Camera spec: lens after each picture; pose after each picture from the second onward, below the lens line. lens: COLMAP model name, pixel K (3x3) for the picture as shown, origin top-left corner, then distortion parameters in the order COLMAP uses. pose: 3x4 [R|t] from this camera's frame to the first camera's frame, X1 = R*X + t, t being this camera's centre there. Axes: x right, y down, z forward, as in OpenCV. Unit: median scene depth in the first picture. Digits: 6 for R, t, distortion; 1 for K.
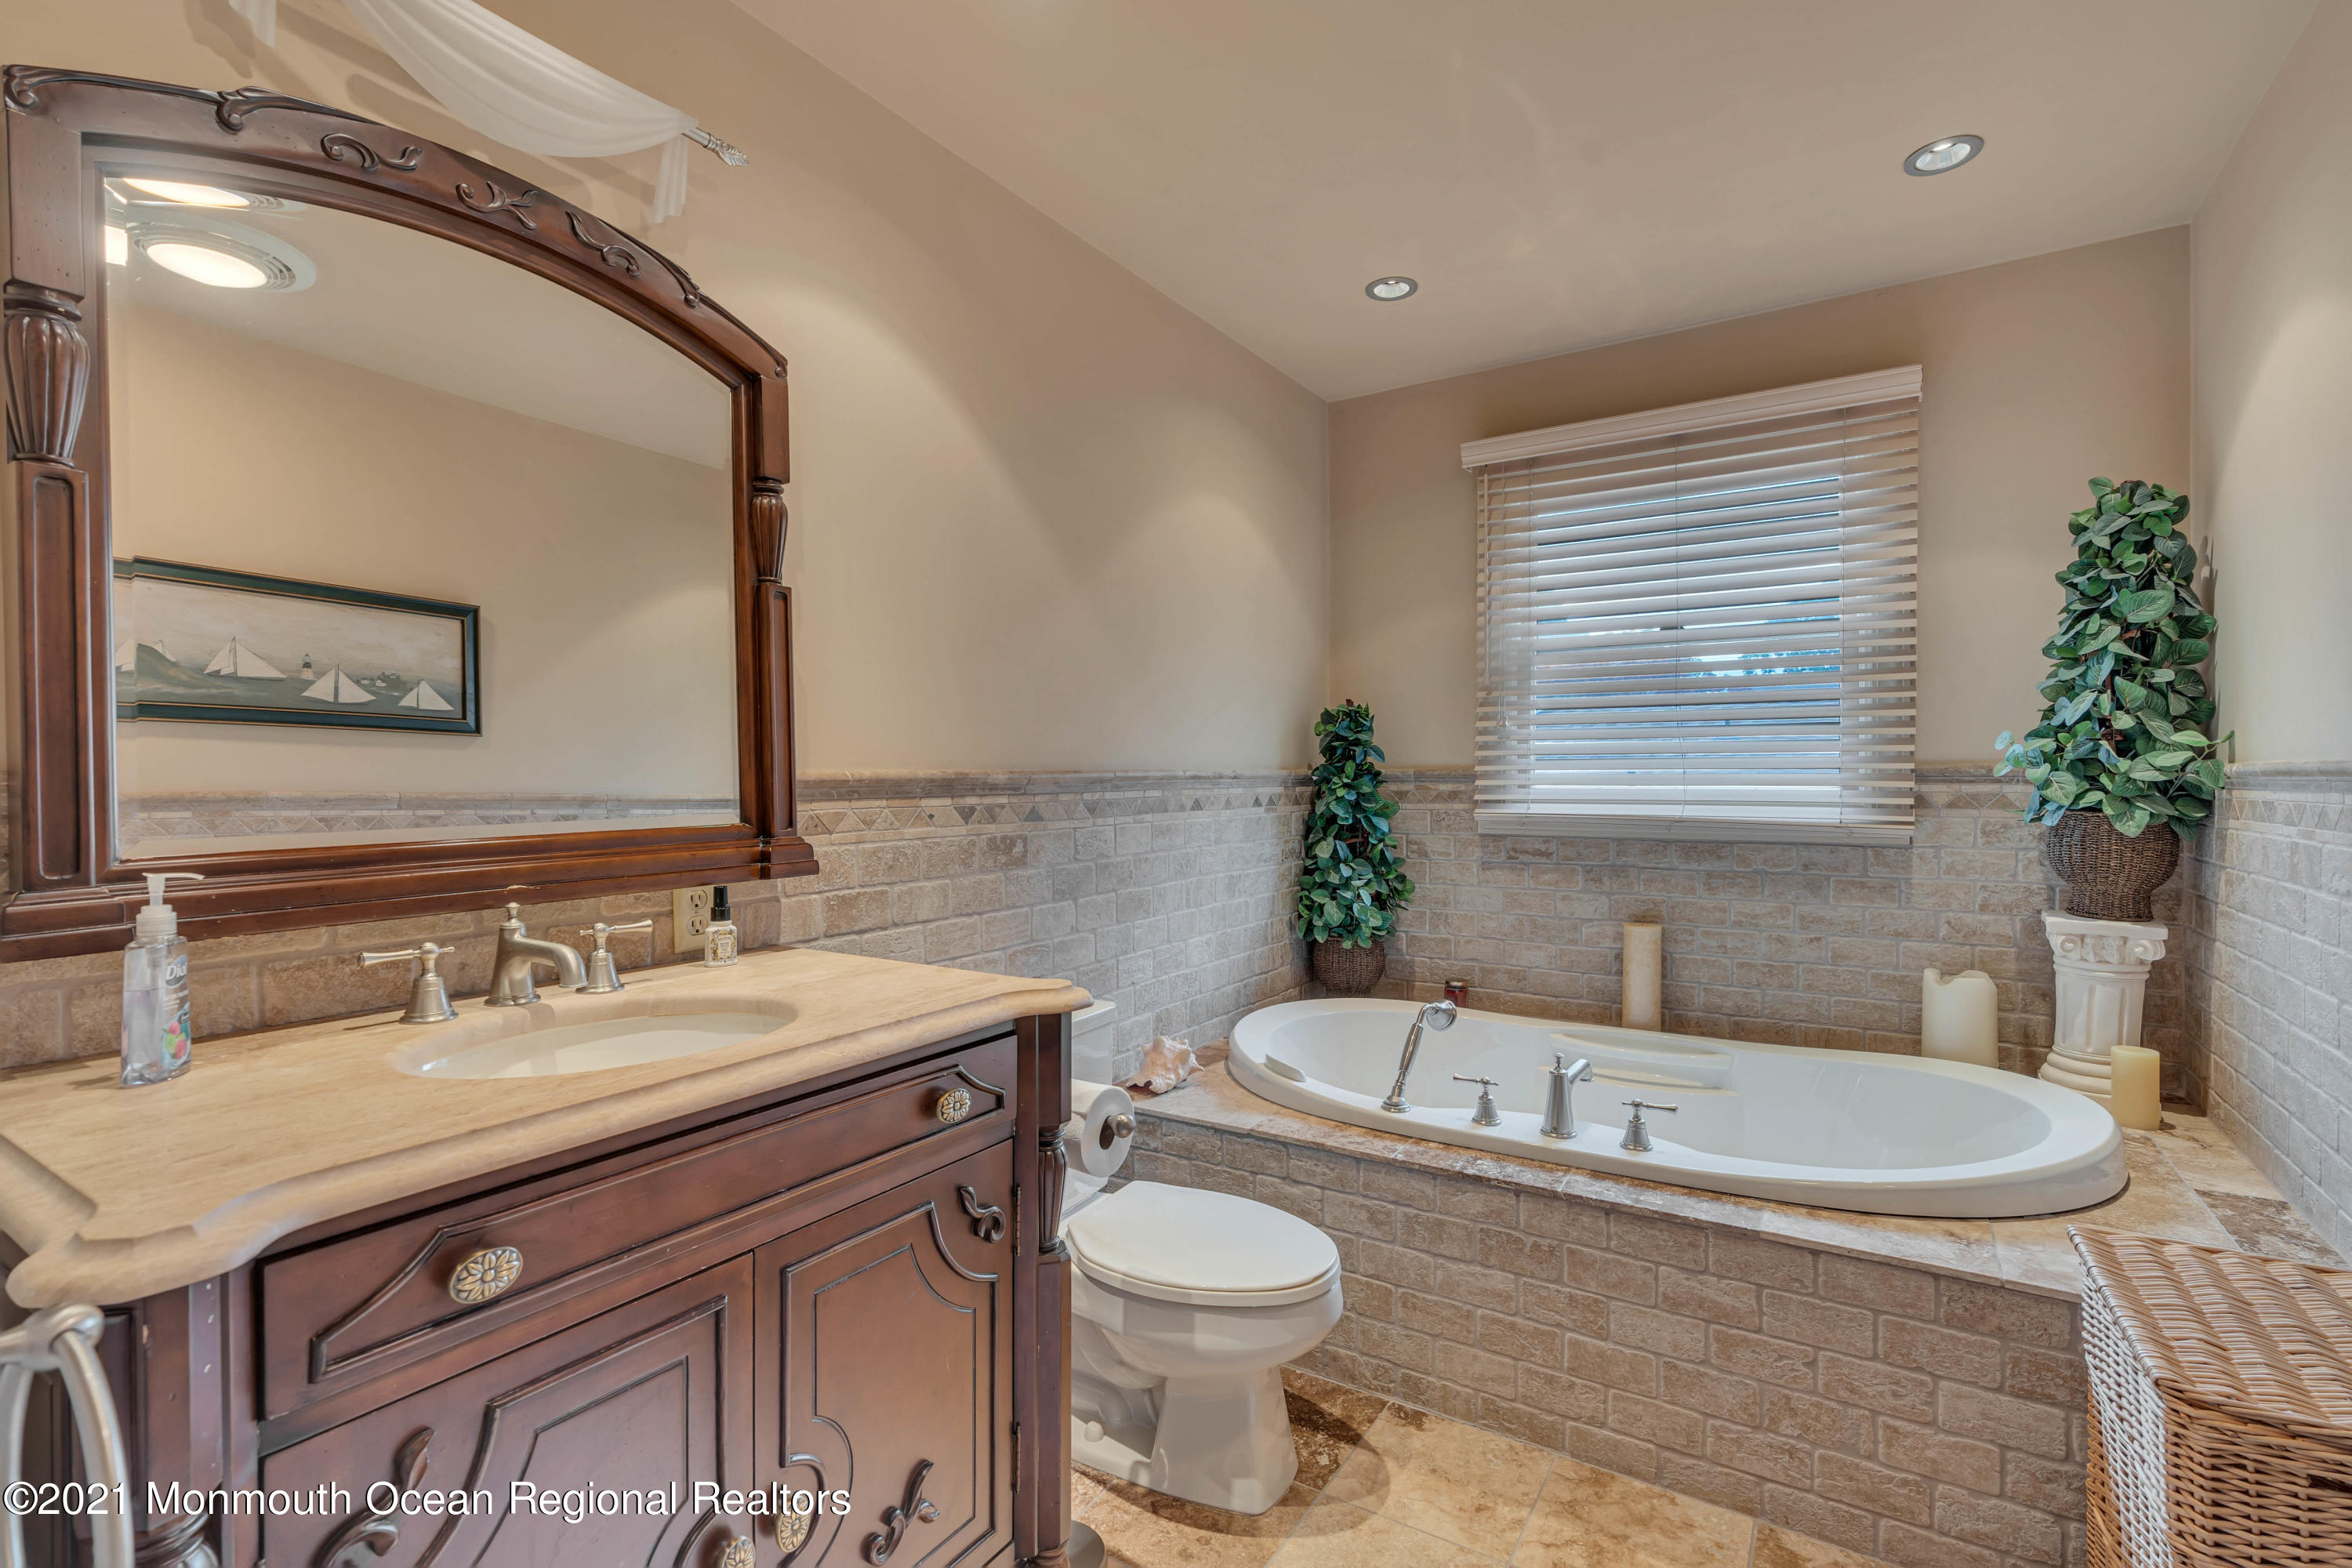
lens RADIAL K [[1060.0, 0, 1179.9], [0, 1060.0, 779.7], [0, 0, 1]] dist [-0.005898, 0.000761]
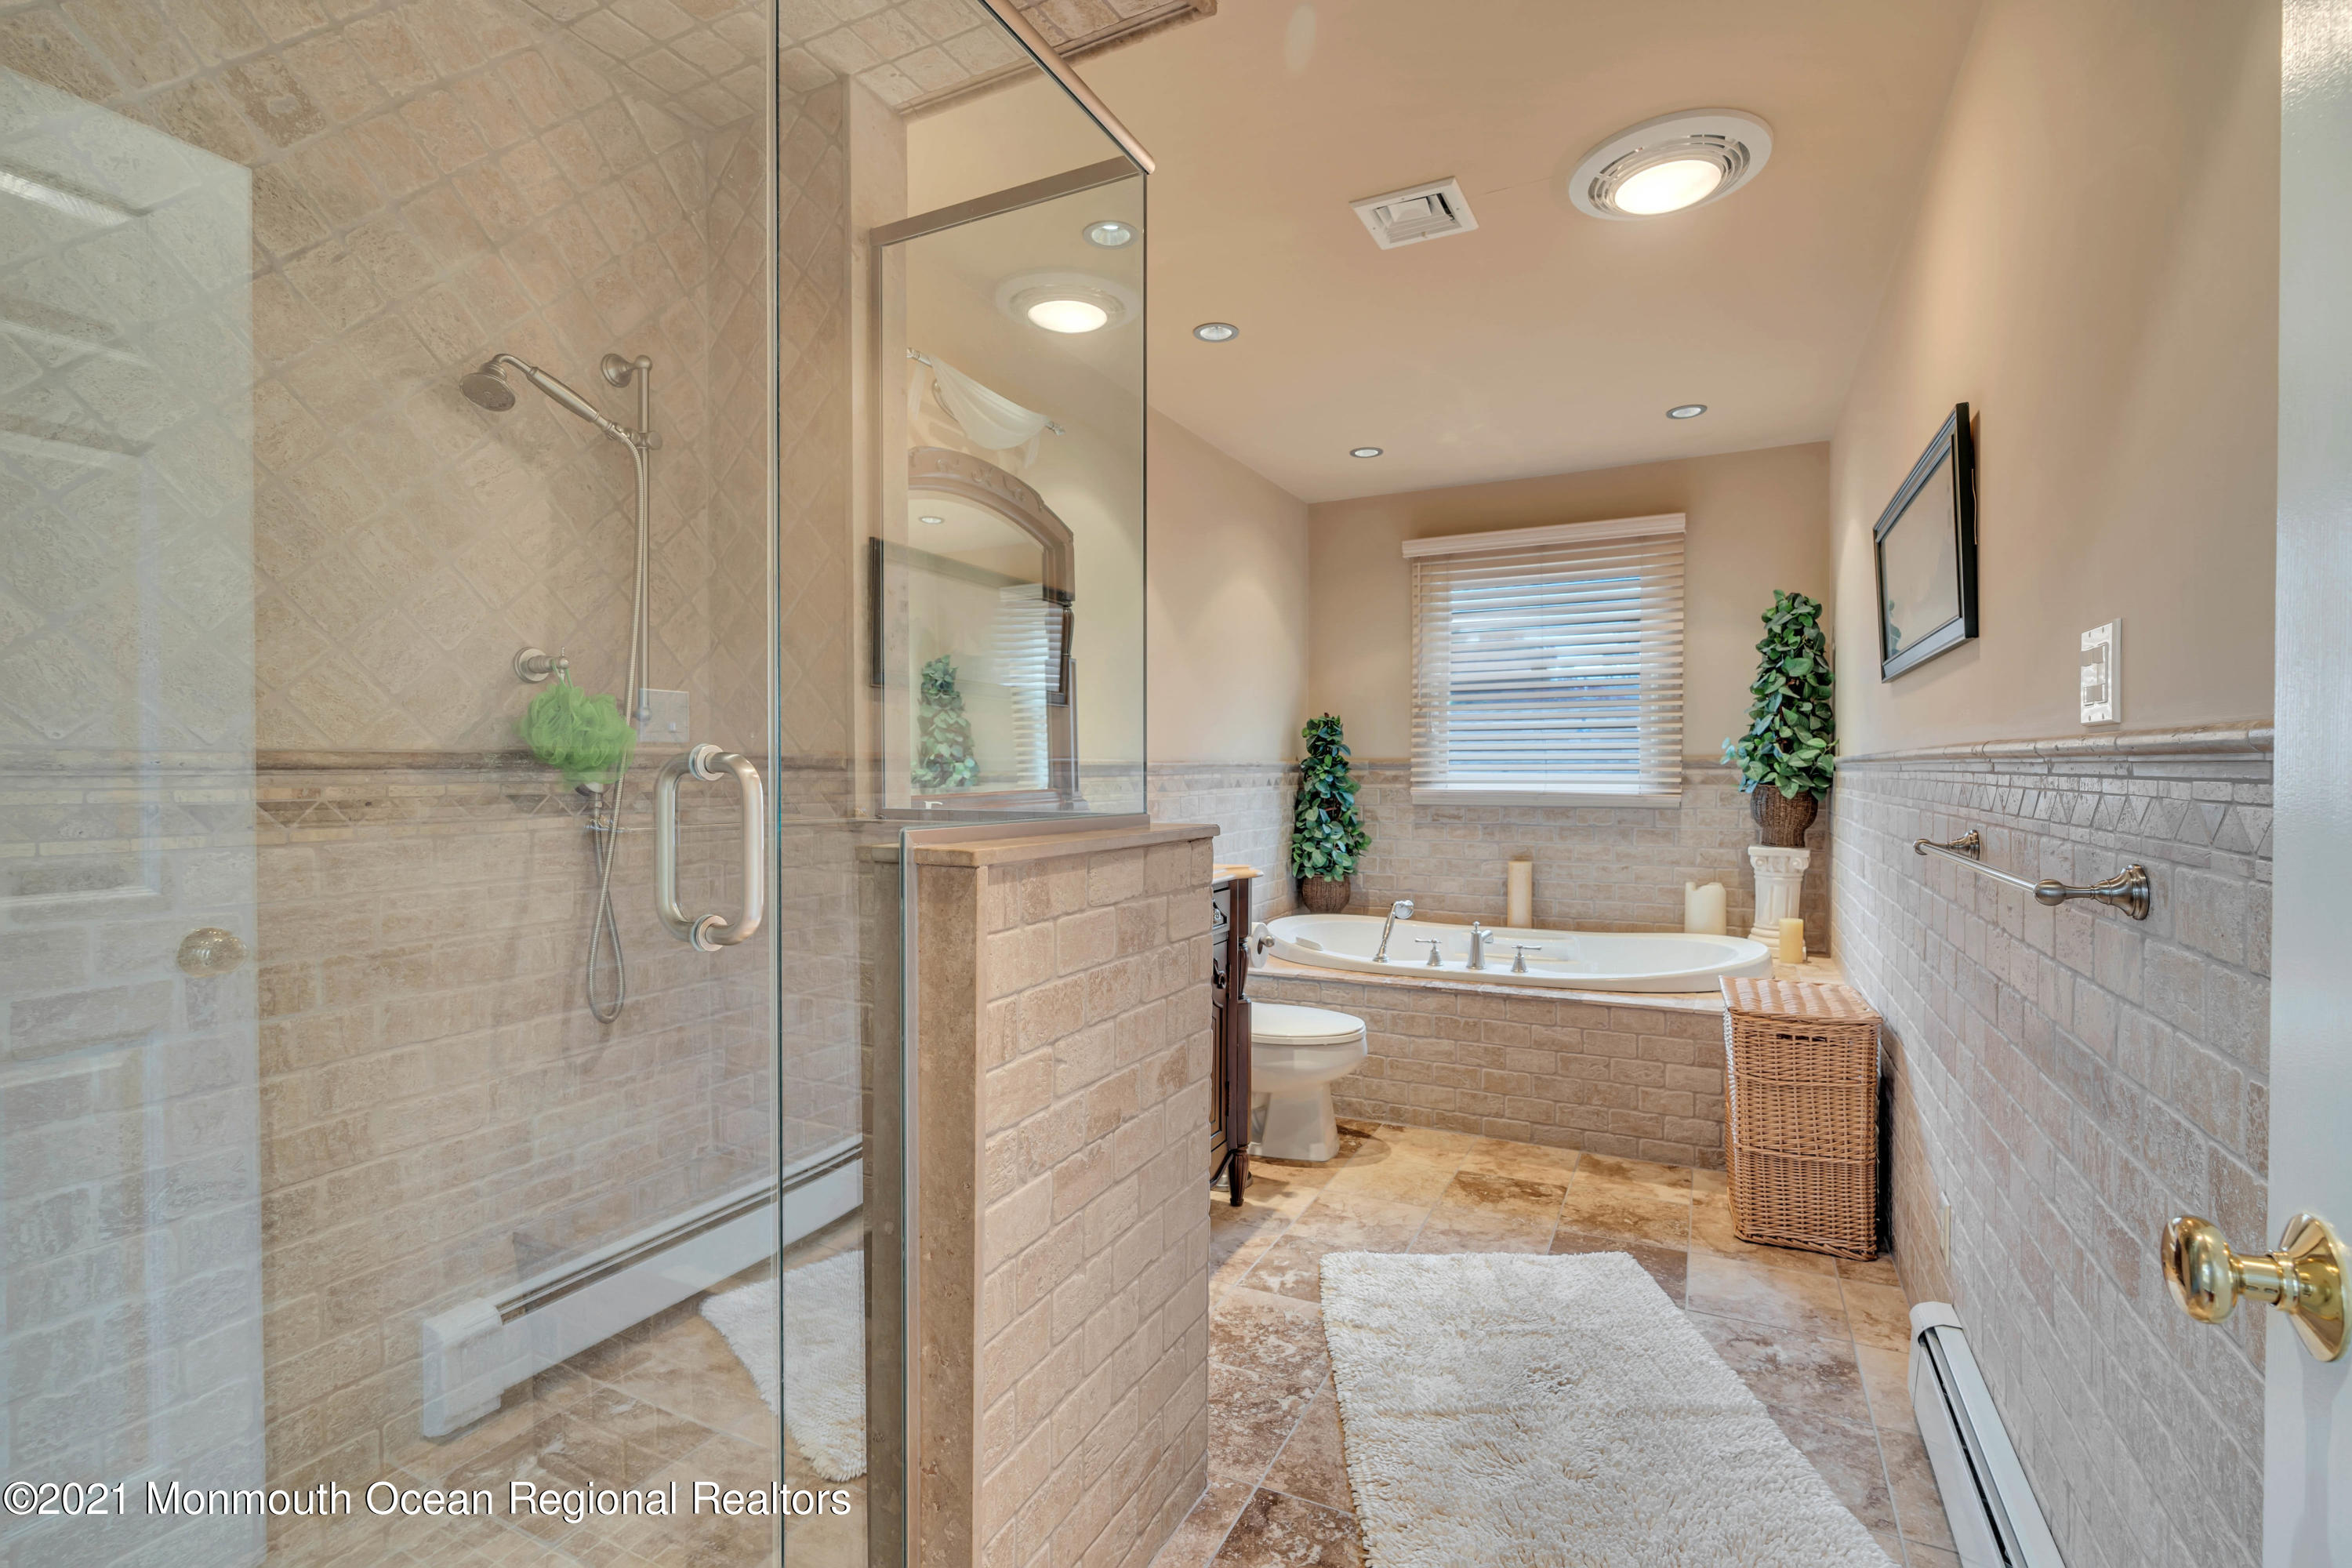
lens RADIAL K [[1060.0, 0, 1175.7], [0, 1060.0, 779.3], [0, 0, 1]] dist [-0.005898, 0.000761]
pose [[0.994402, -0.001171, 0.105652, -0.291158], [0.000614, 0.999986, 0.005308, 0.011754], [-0.105657, -0.005213, 0.994389, -0.623374]]
